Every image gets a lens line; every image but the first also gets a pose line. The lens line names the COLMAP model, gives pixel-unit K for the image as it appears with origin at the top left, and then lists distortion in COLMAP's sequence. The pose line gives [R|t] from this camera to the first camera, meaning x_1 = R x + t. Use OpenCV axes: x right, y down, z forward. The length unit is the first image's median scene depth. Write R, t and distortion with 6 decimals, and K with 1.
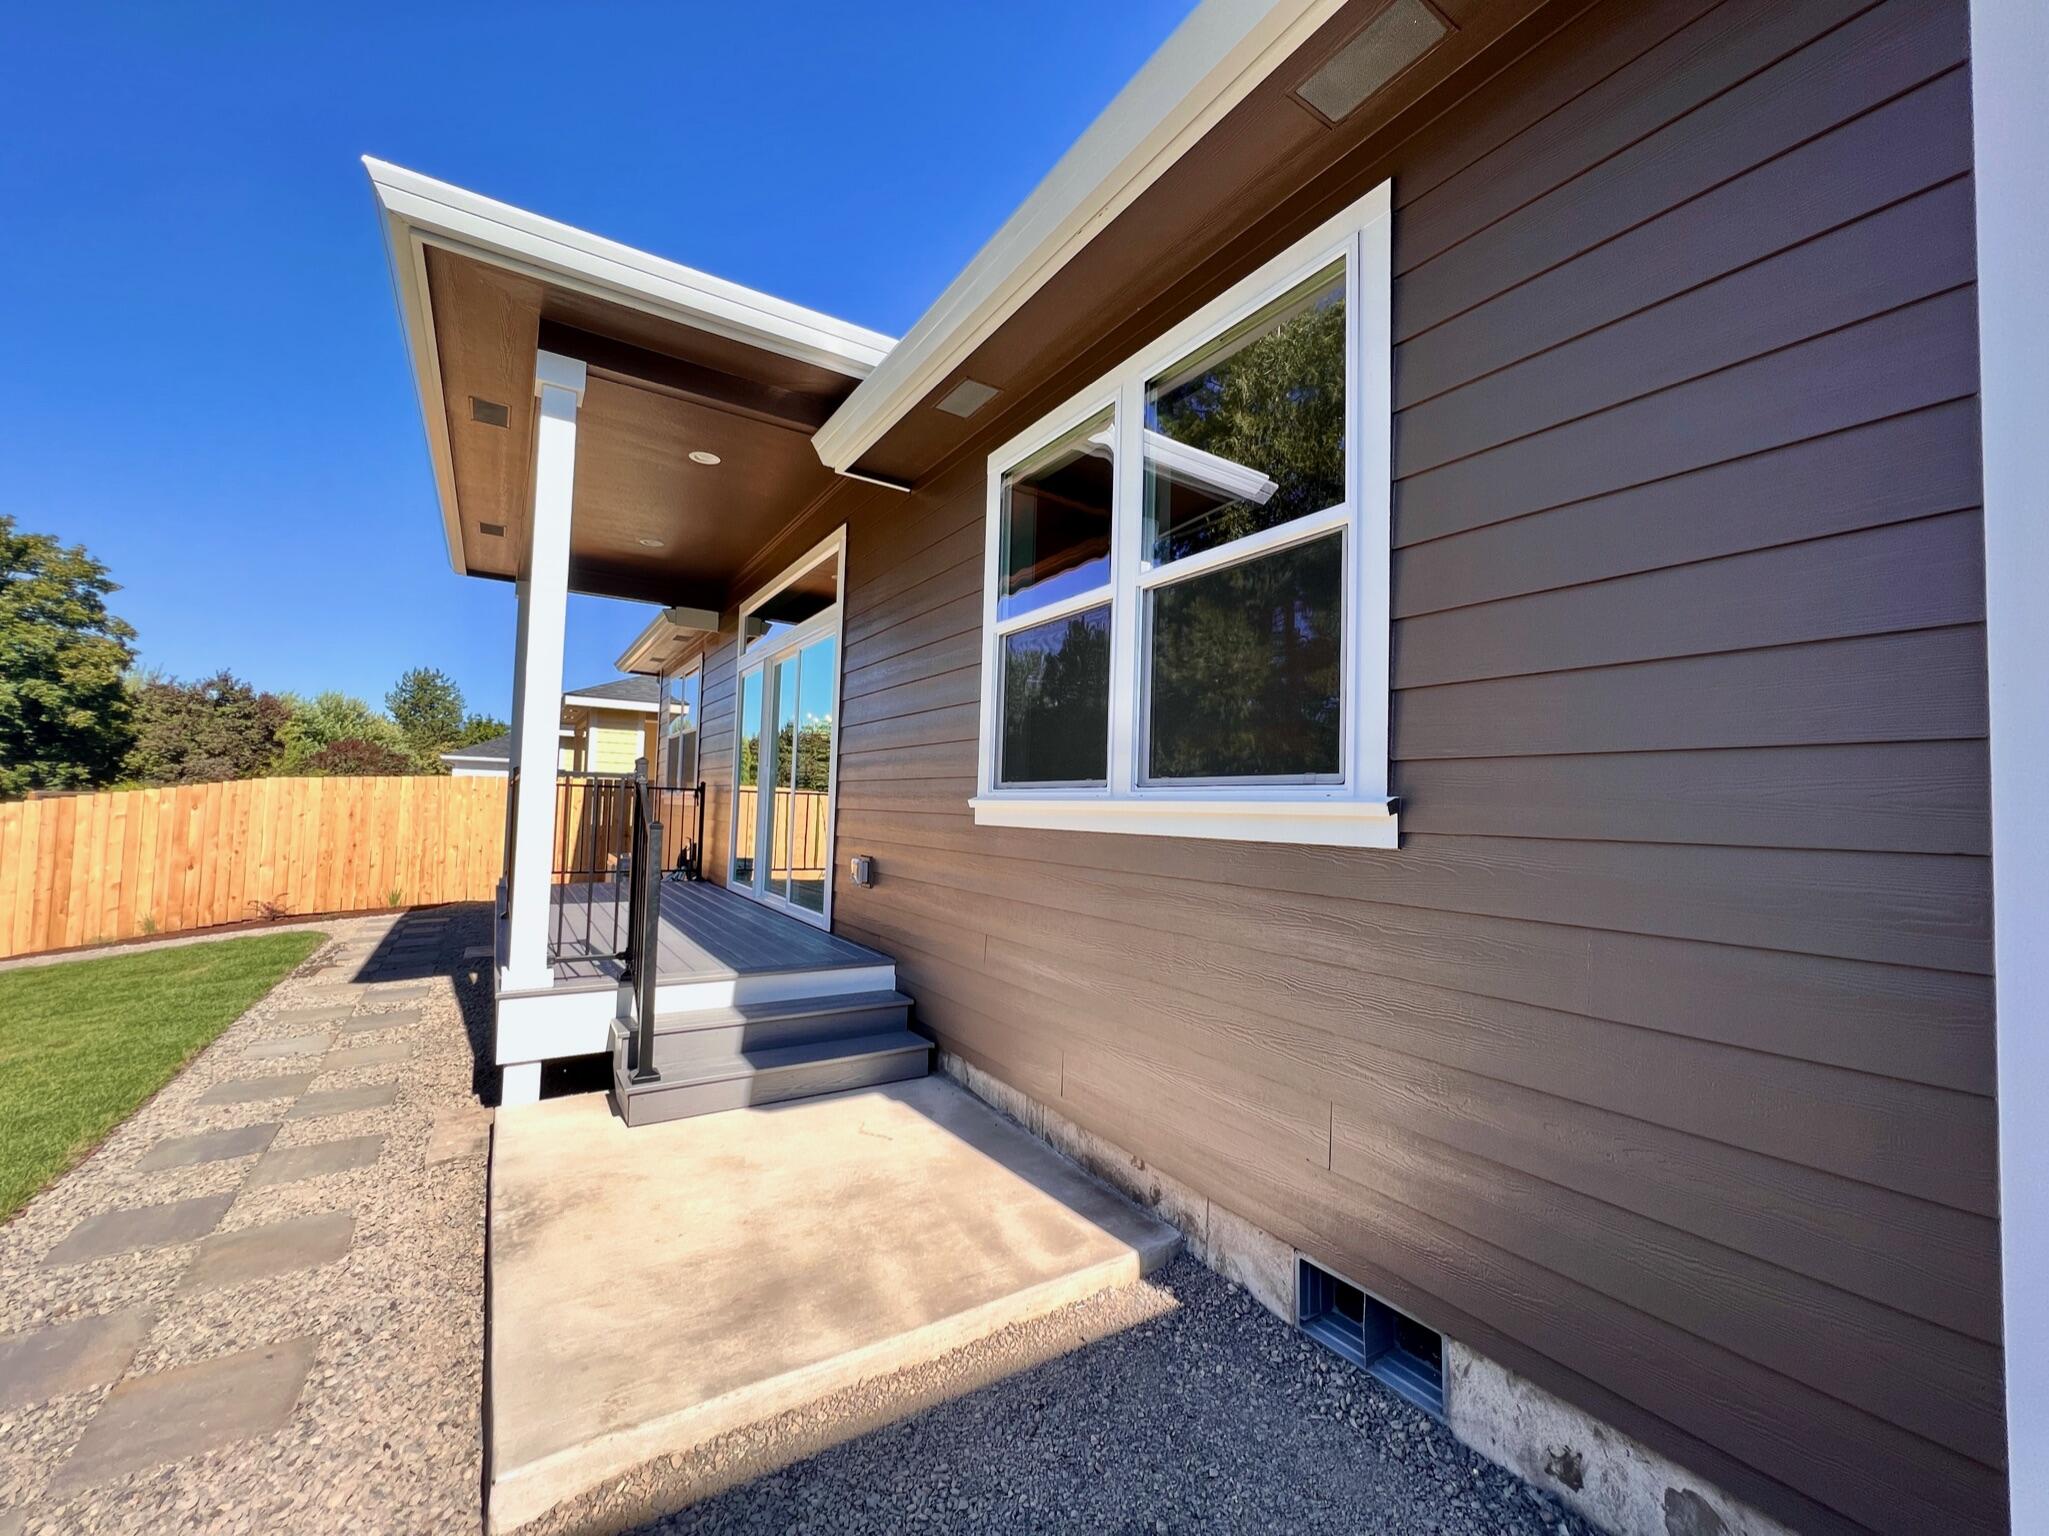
lens RADIAL K [[825.0, 0, 1031.0], [0, 825.0, 767.1], [0, 0, 1]] dist [-0.003563, 0.001665]
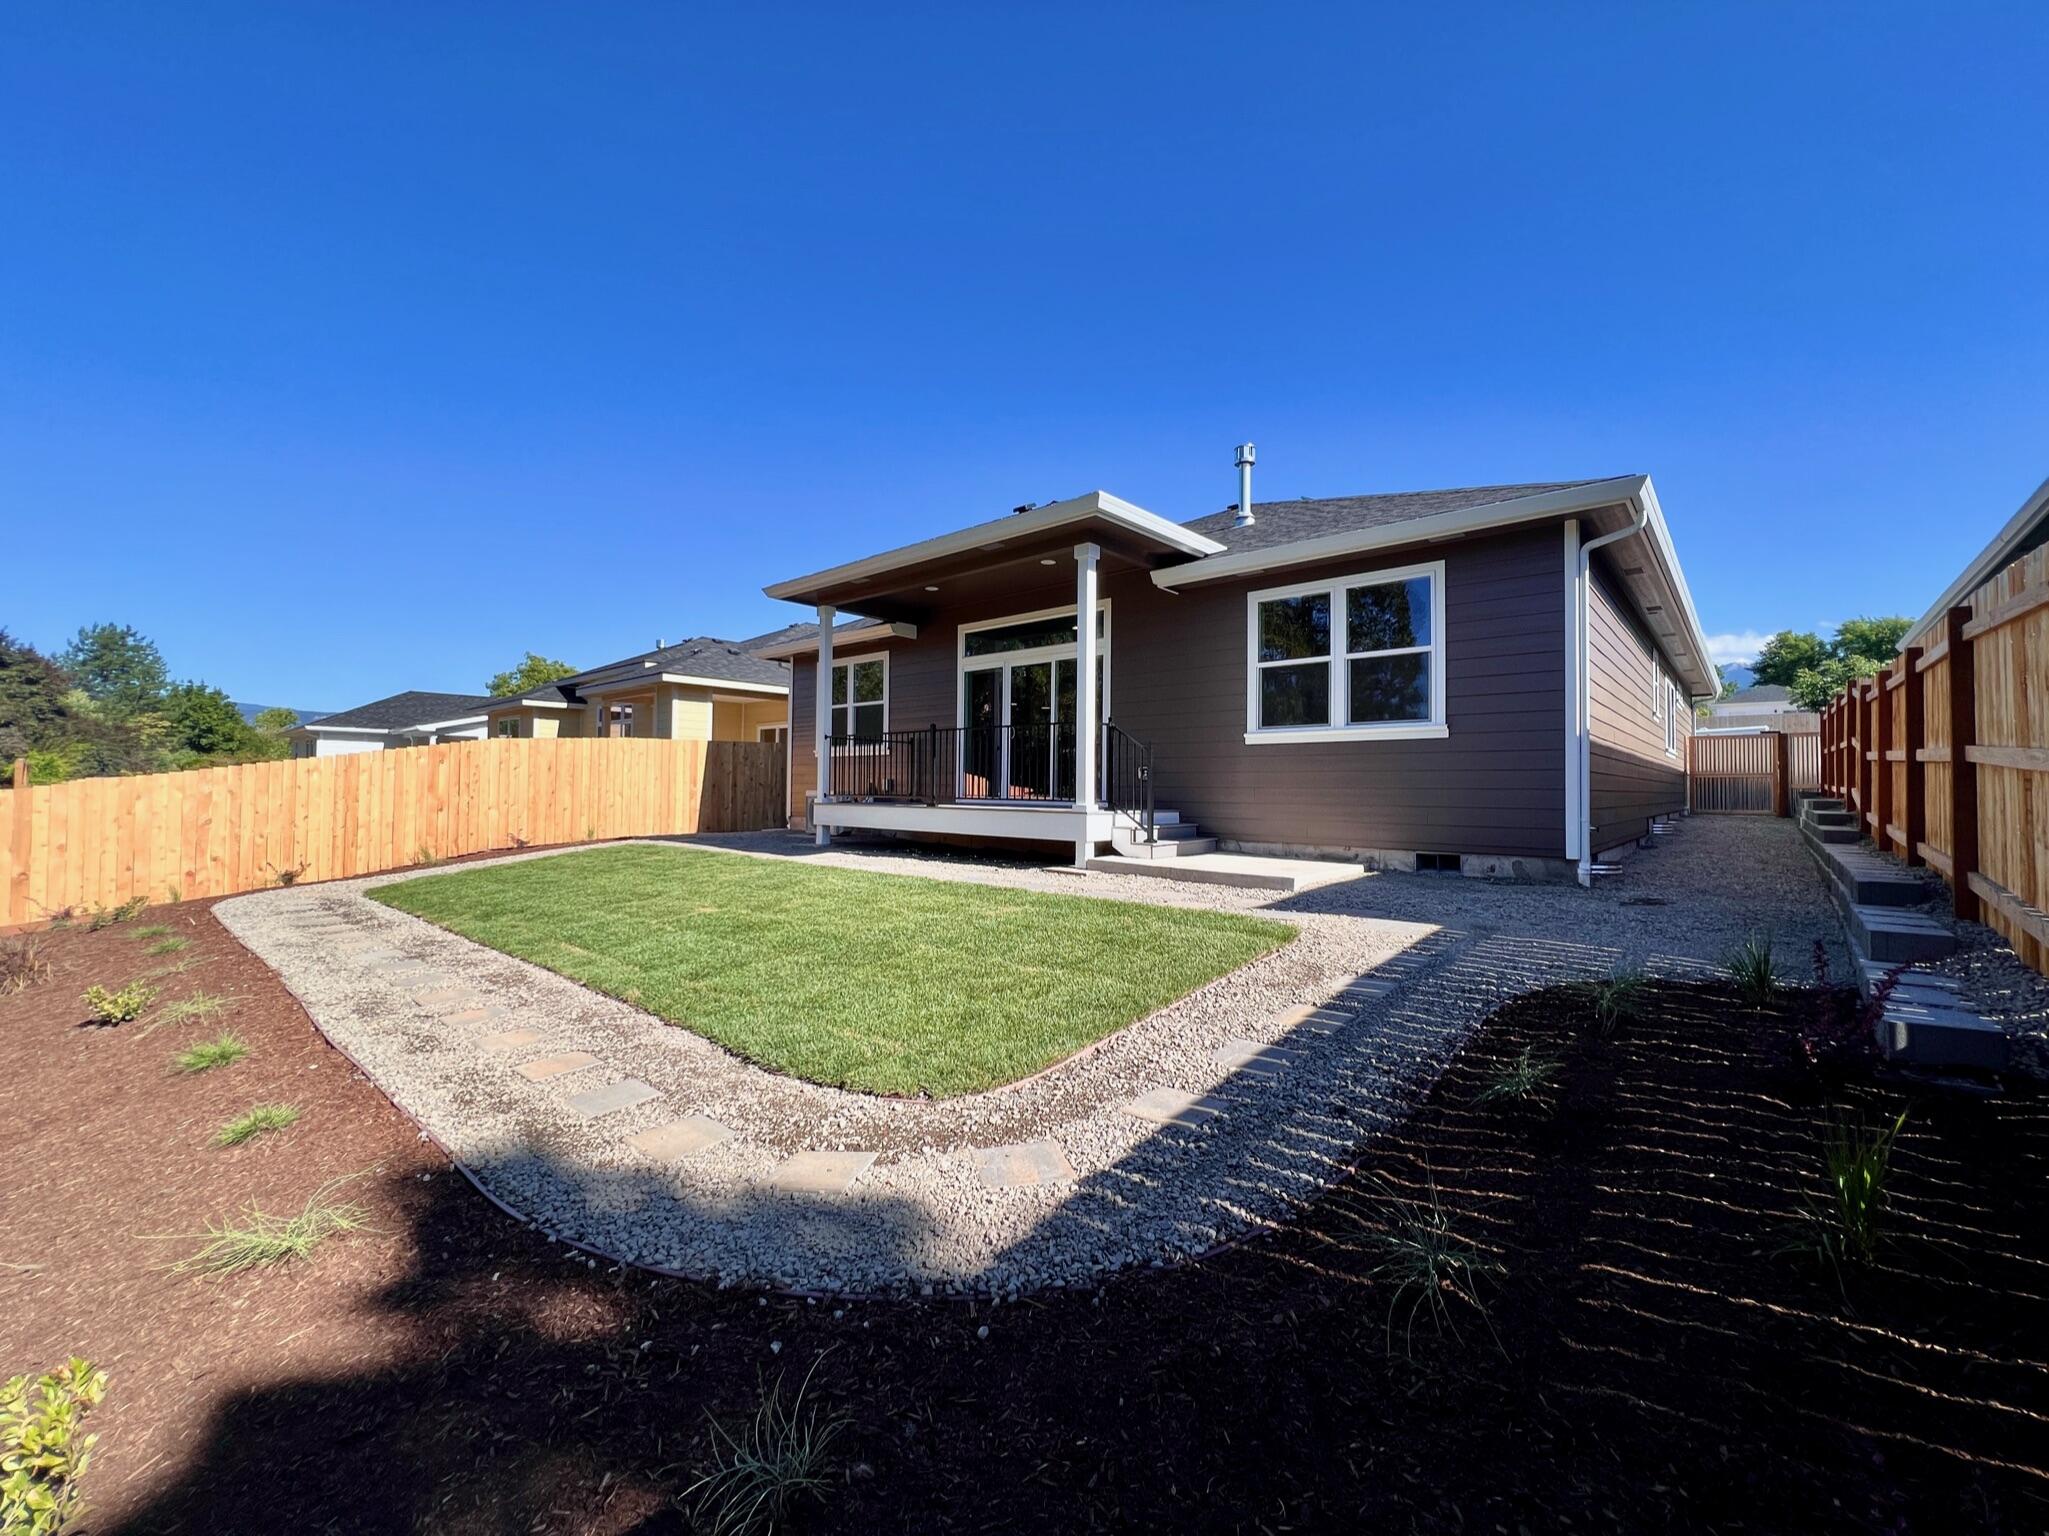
lens RADIAL K [[825.0, 0, 1027.1], [0, 825.0, 771.3], [0, 0, 1]] dist [-0.003563, 0.001665]
pose [[0.959930, -0.014689, 0.279854, -0.523089], [0.004633, 0.999321, 0.036561, 0.021877], [-0.280201, -0.033800, 0.959346, -0.447699]]
